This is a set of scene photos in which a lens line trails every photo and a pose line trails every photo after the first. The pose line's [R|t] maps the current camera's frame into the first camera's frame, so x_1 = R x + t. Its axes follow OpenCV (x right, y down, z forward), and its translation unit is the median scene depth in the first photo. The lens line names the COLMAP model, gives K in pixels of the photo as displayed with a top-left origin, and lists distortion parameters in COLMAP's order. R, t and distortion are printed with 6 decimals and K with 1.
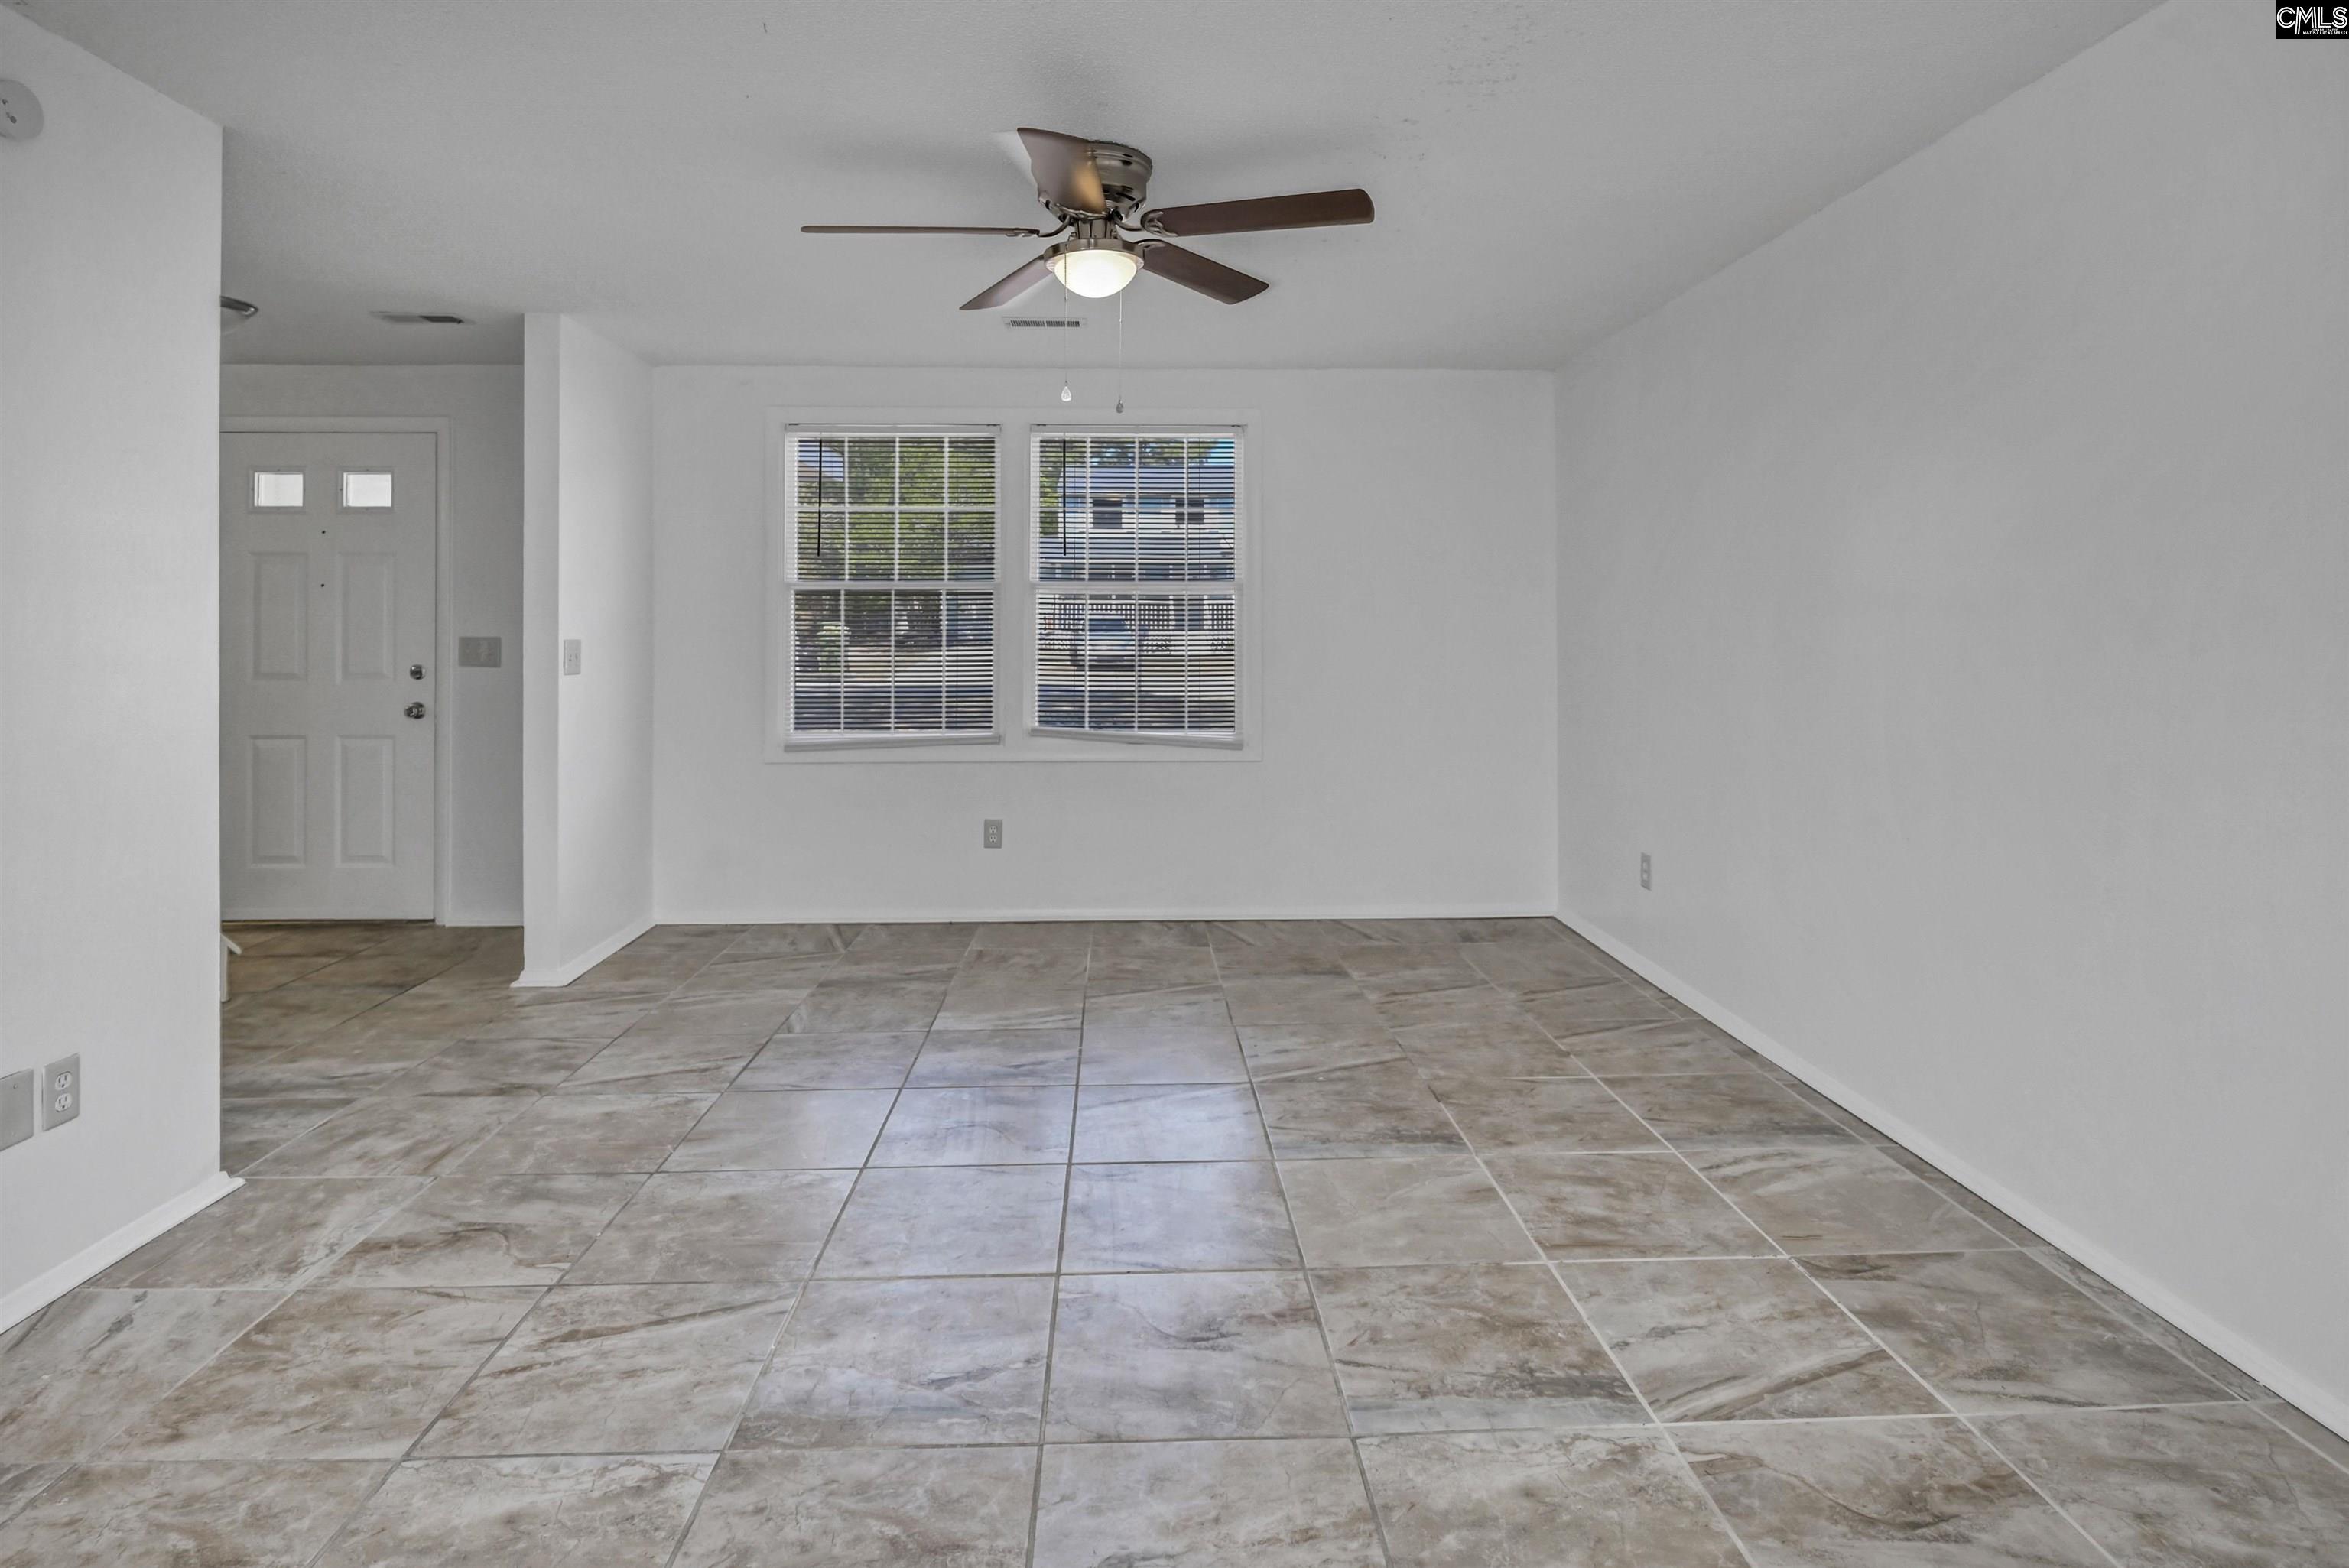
lens RADIAL K [[1158.6, 0, 1163.1], [0, 1158.6, 636.5], [0, 0, 1]] dist [-0.001270, -0.005920]
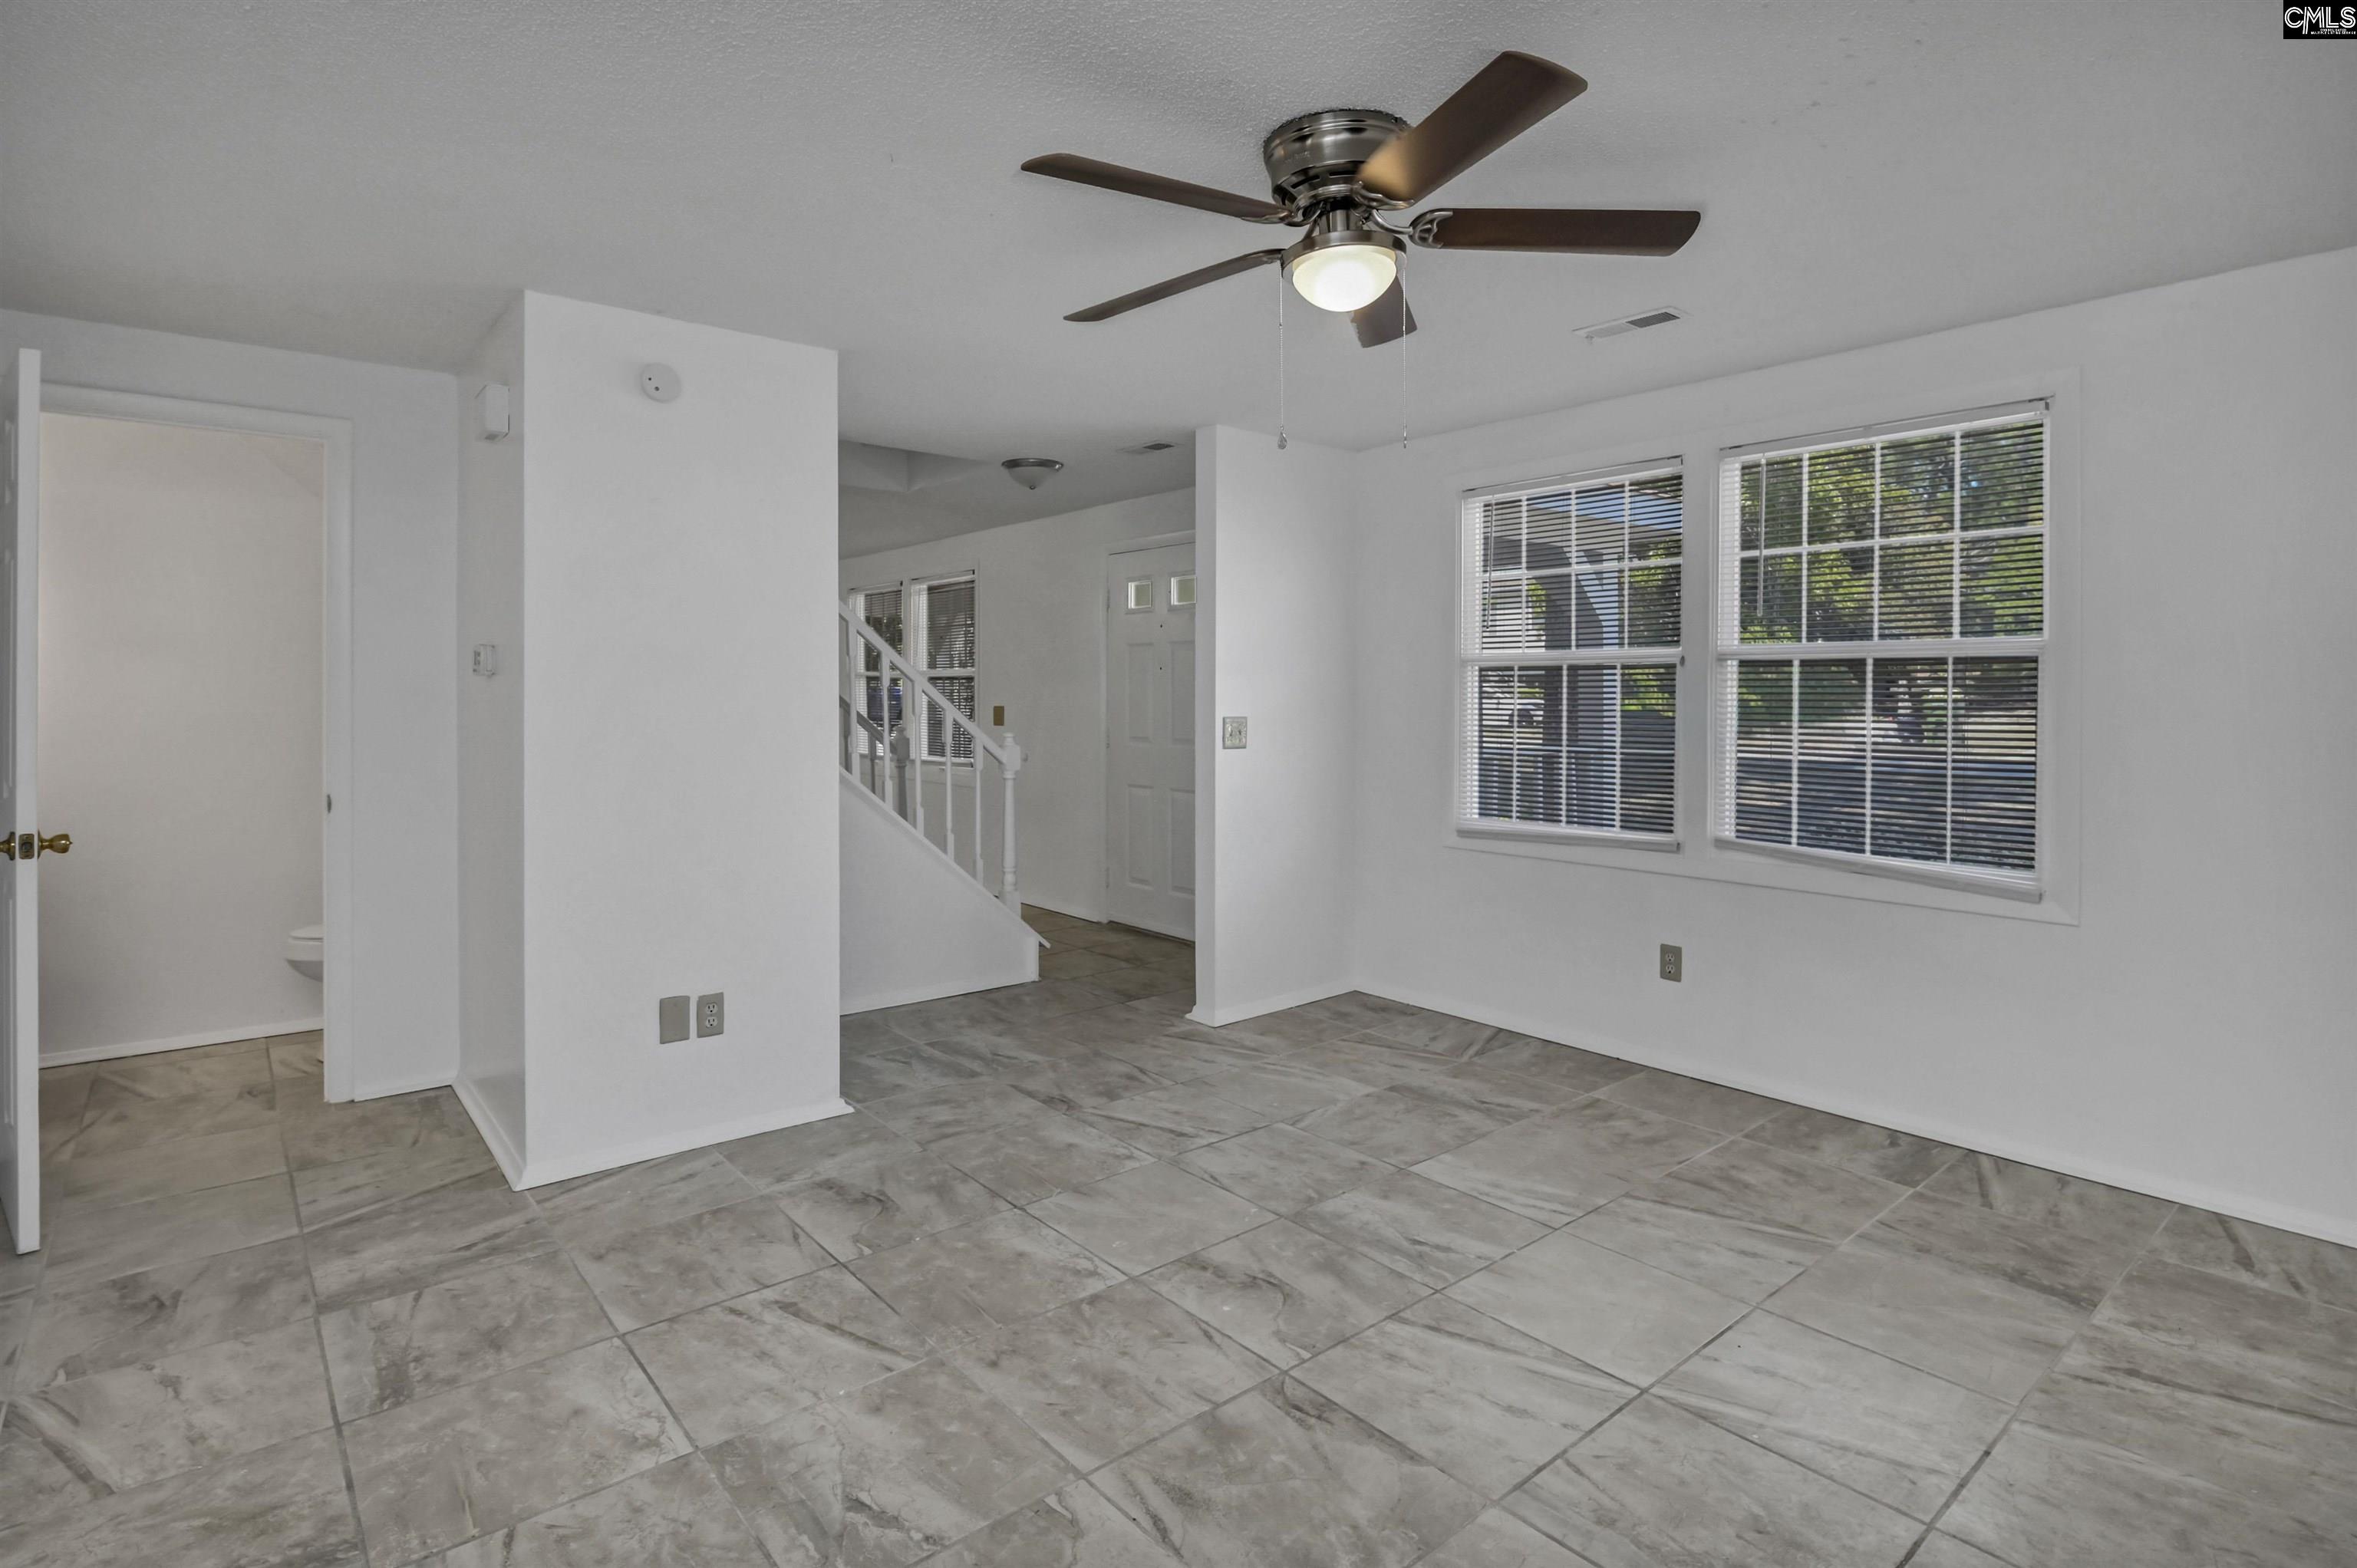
lens RADIAL K [[1162.6, 0, 1193.1], [0, 1162.6, 708.6], [0, 0, 1]] dist [-0.001270, -0.005920]
pose [[0.621016, 0.013069, -0.783689, 0.645454], [-0.005955, 0.999911, 0.011956, -0.034881], [0.783775, -0.002758, 0.621038, 0.536413]]
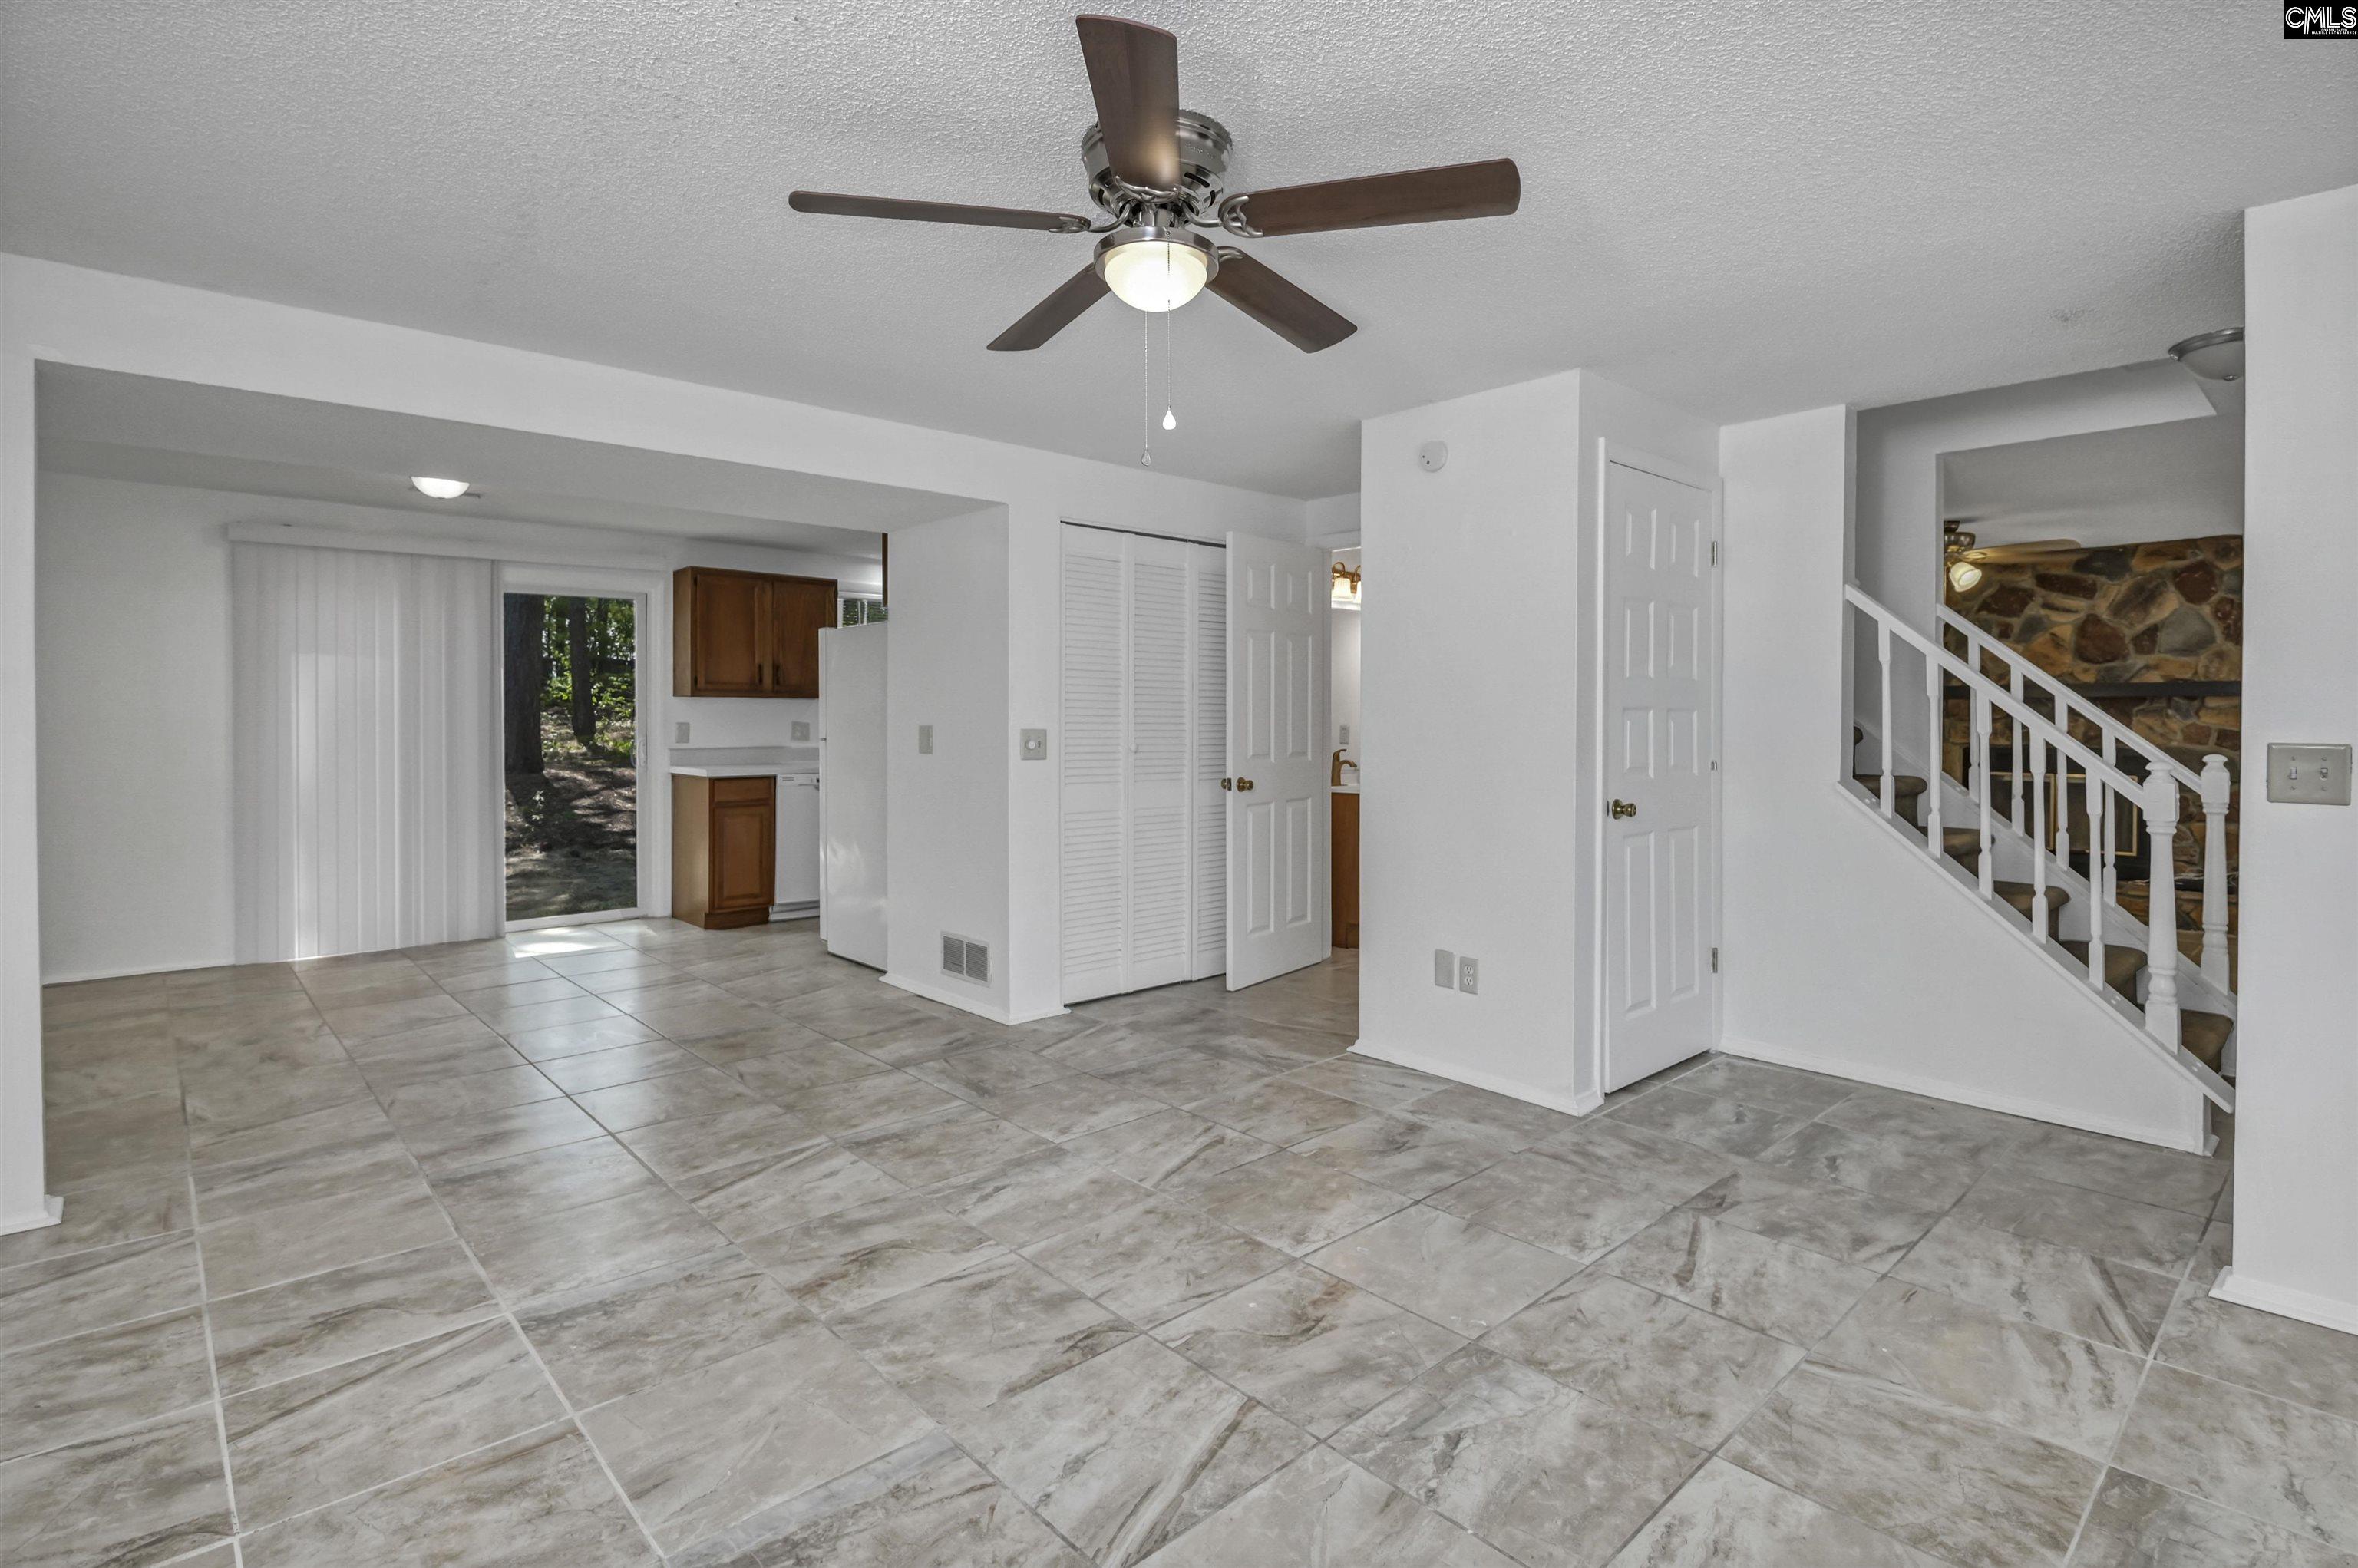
lens RADIAL K [[1163.1, 0, 1170.5], [0, 1163.1, 714.4], [0, 0, 1]] dist [-0.001270, -0.005920]
pose [[-0.764715, 0.000773, -0.644368, 0.584037], [-0.003942, 0.999975, 0.005878, -0.024649], [0.644356, 0.007035, -0.764693, 2.081414]]
